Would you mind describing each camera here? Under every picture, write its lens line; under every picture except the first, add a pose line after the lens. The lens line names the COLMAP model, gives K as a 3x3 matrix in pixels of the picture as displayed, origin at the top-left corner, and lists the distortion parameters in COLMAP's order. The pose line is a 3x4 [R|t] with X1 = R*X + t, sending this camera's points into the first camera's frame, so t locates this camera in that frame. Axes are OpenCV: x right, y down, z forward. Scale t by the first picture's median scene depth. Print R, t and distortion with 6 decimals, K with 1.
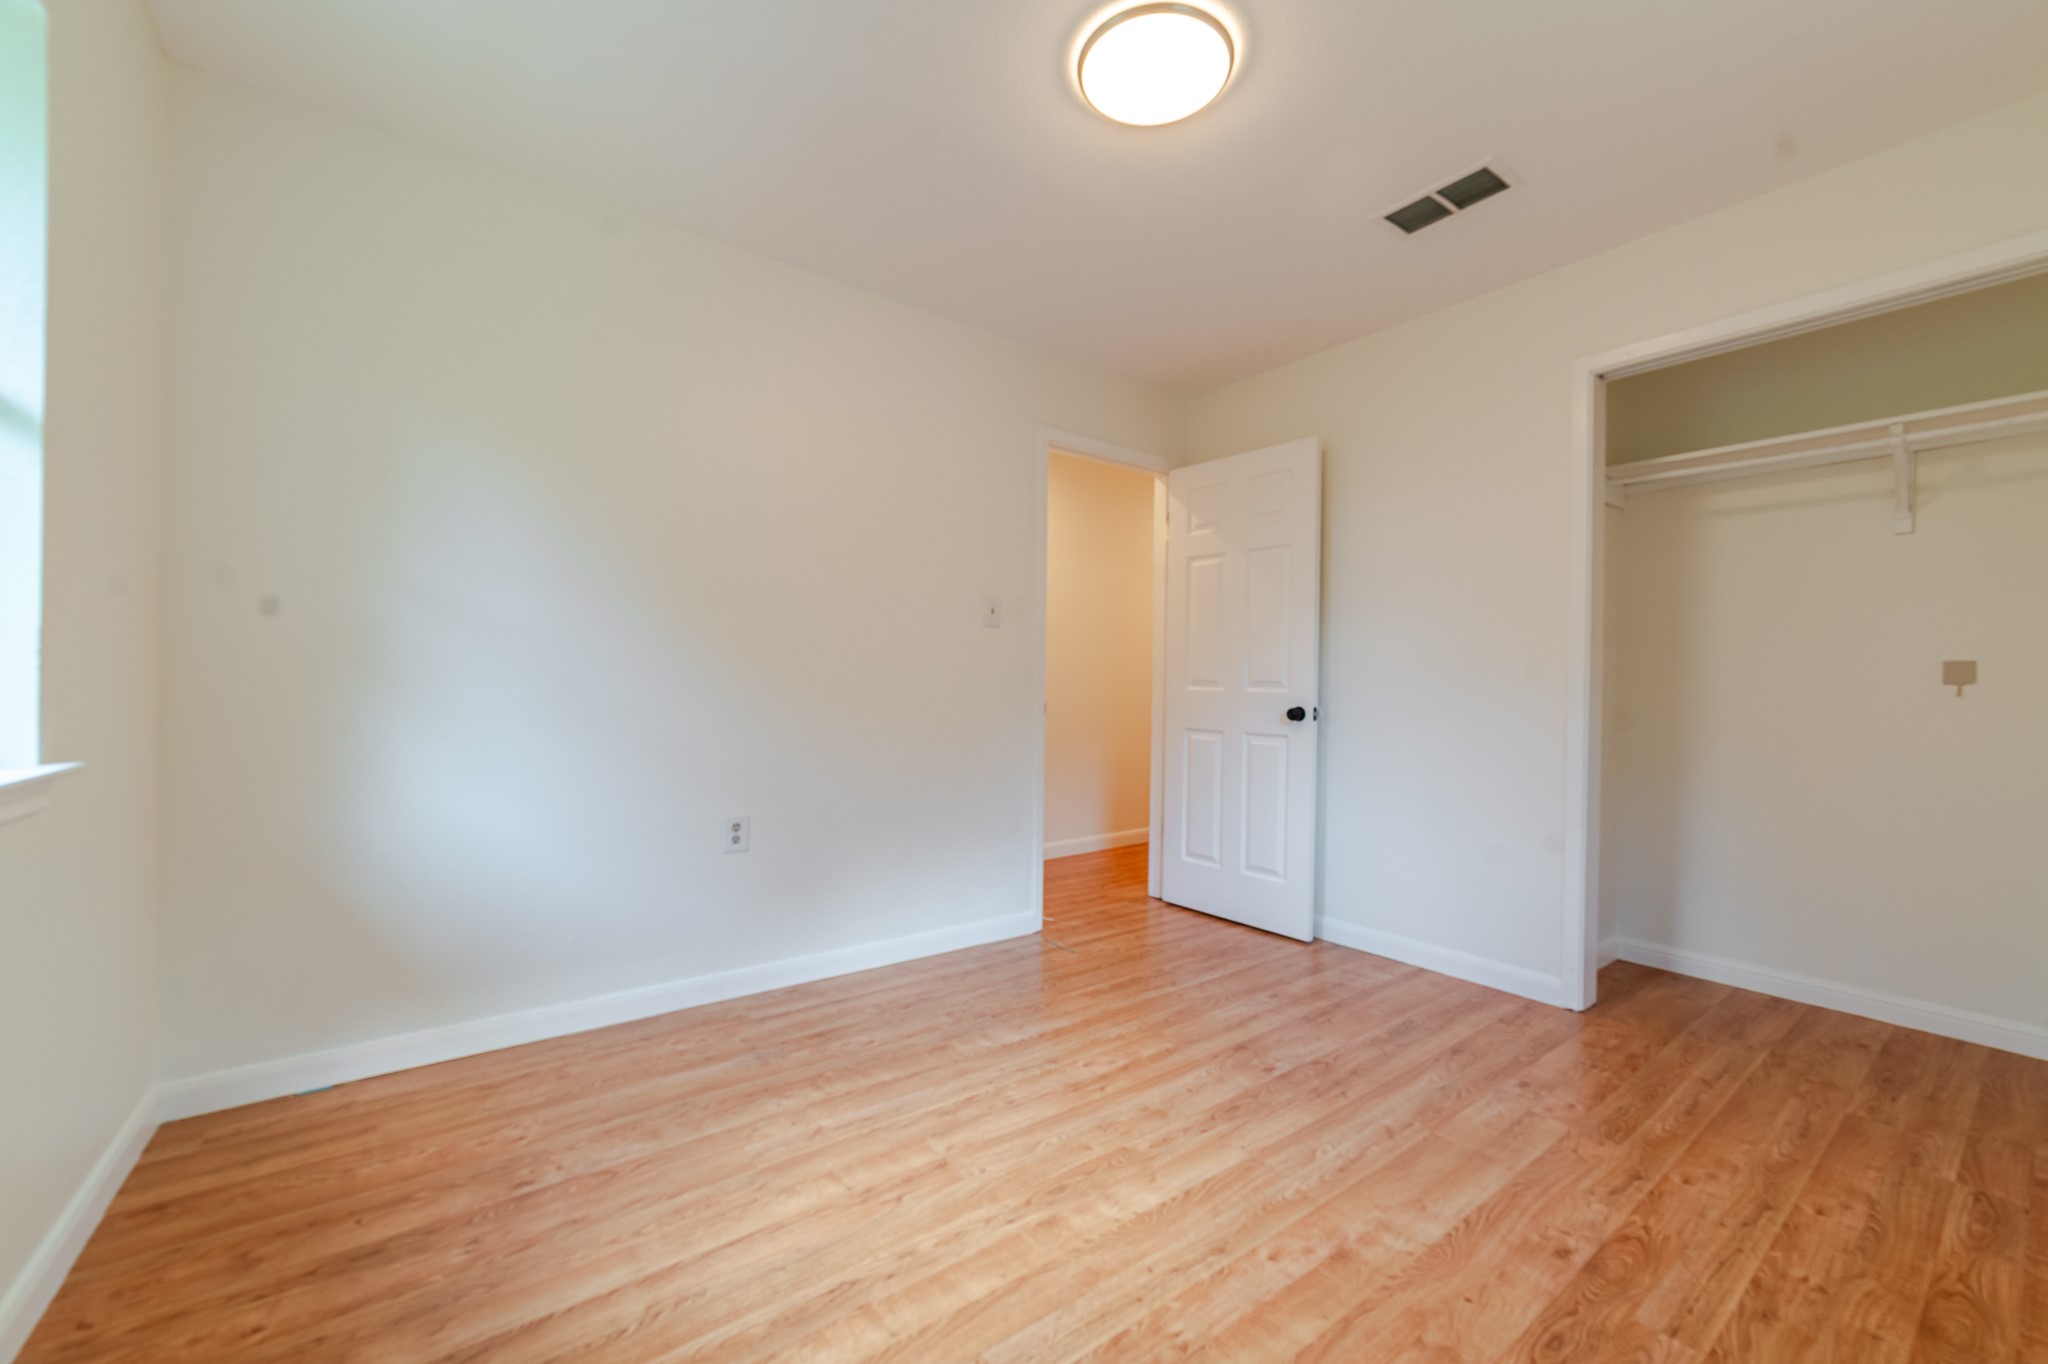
lens RADIAL K [[798.3, 0, 1035.2], [0, 798.3, 683.8], [0, 0, 1]] dist [-0.019276, 0.004319]
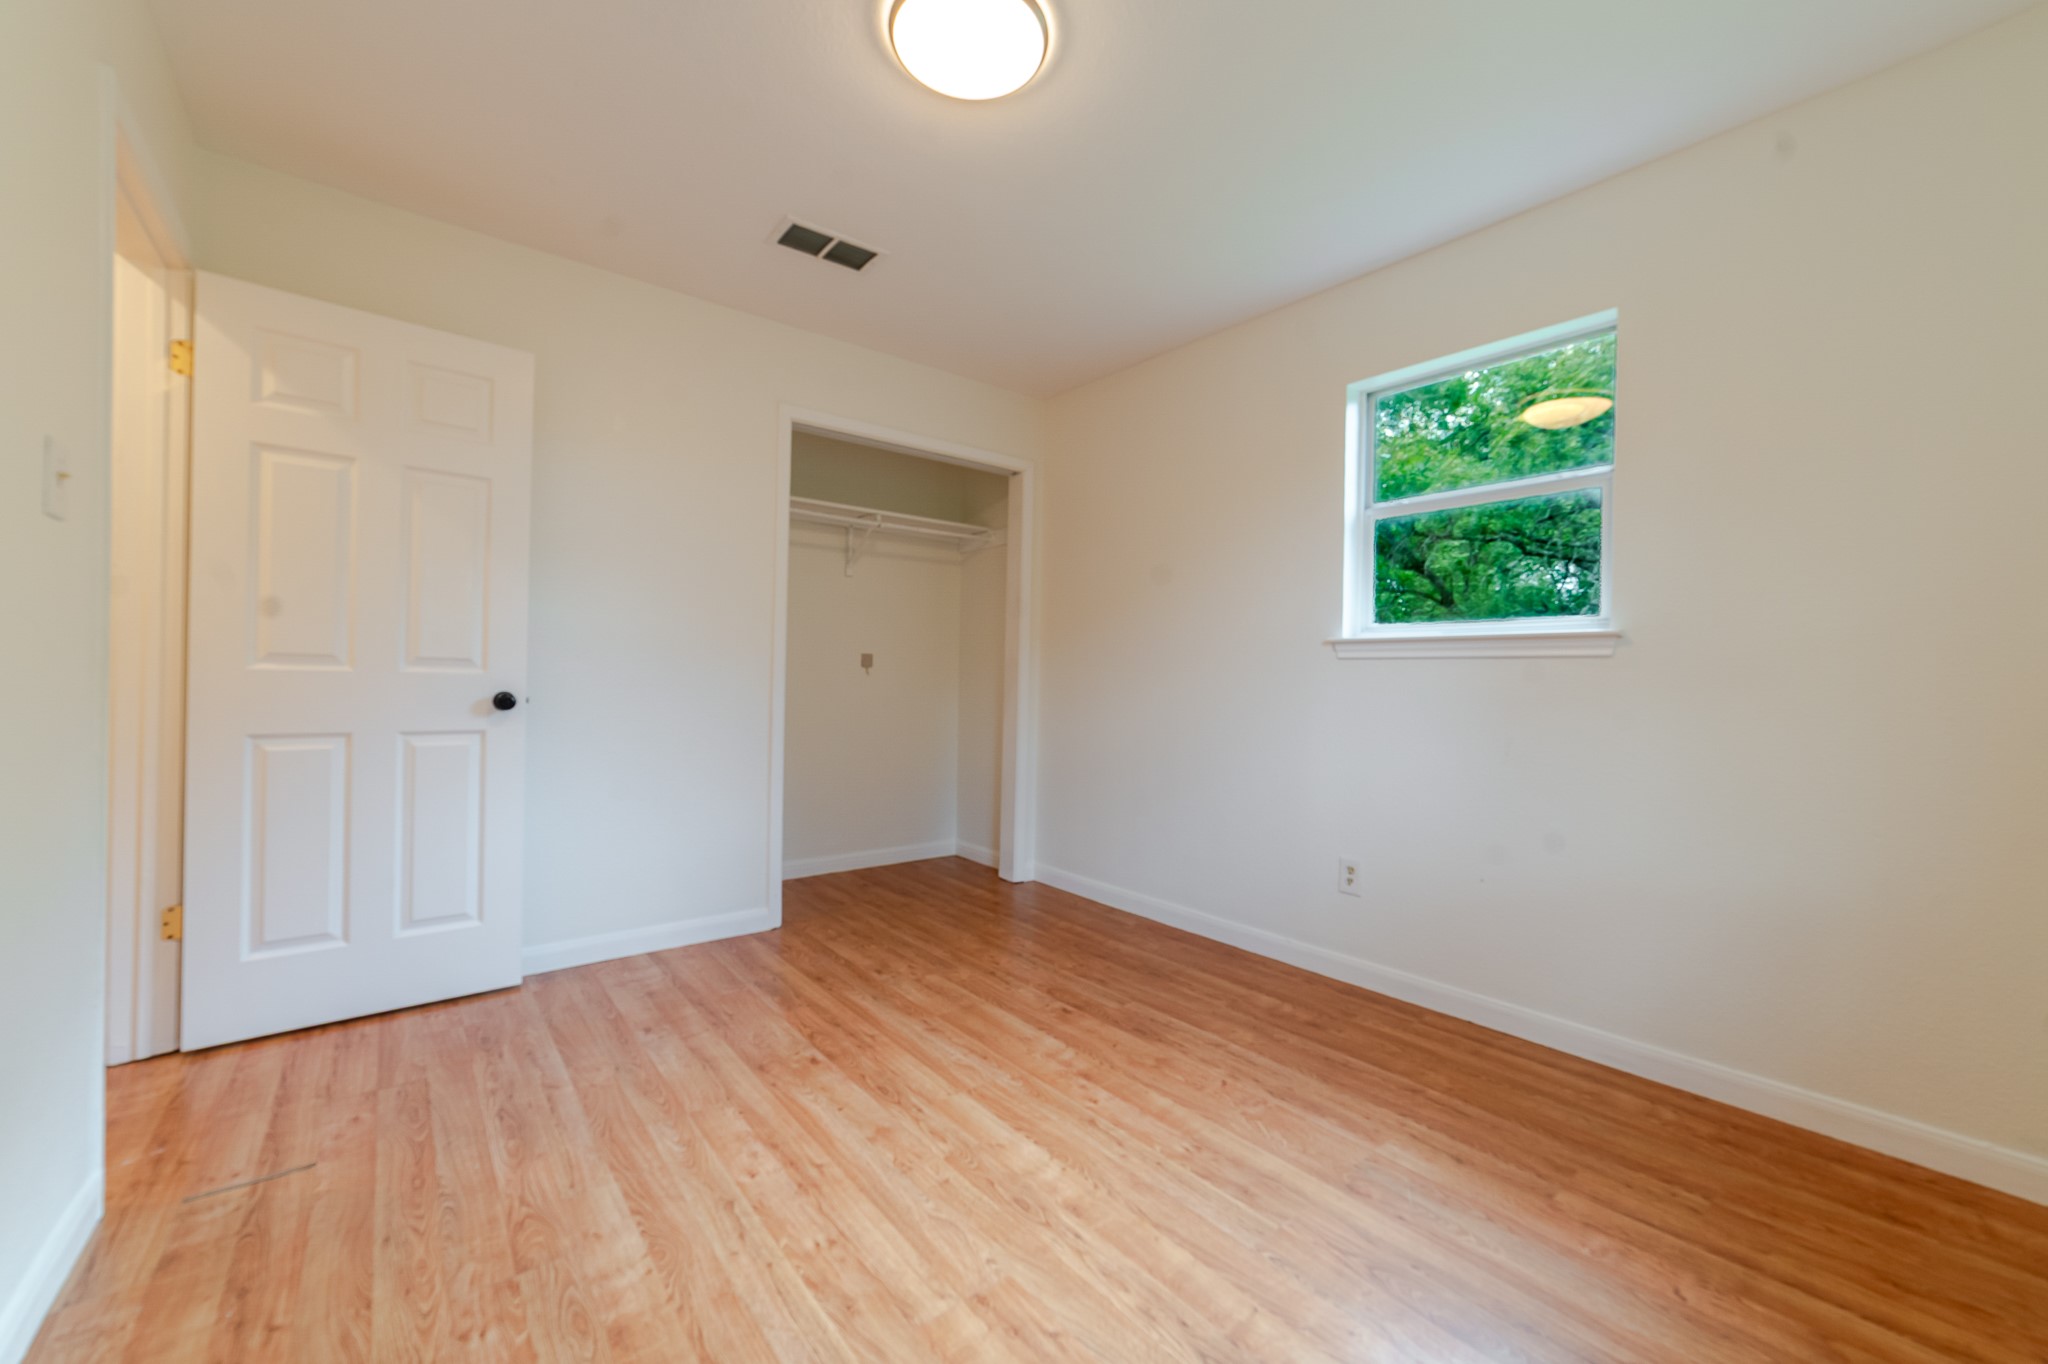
lens RADIAL K [[798.3, 0, 1019.9], [0, 798.3, 681.8], [0, 0, 1]] dist [-0.019276, 0.004319]
pose [[-0.020348, -0.018504, 0.999622, -0.696240], [-0.017644, 0.999680, 0.018146, -0.005998], [-0.999637, -0.017268, -0.020668, 0.786309]]
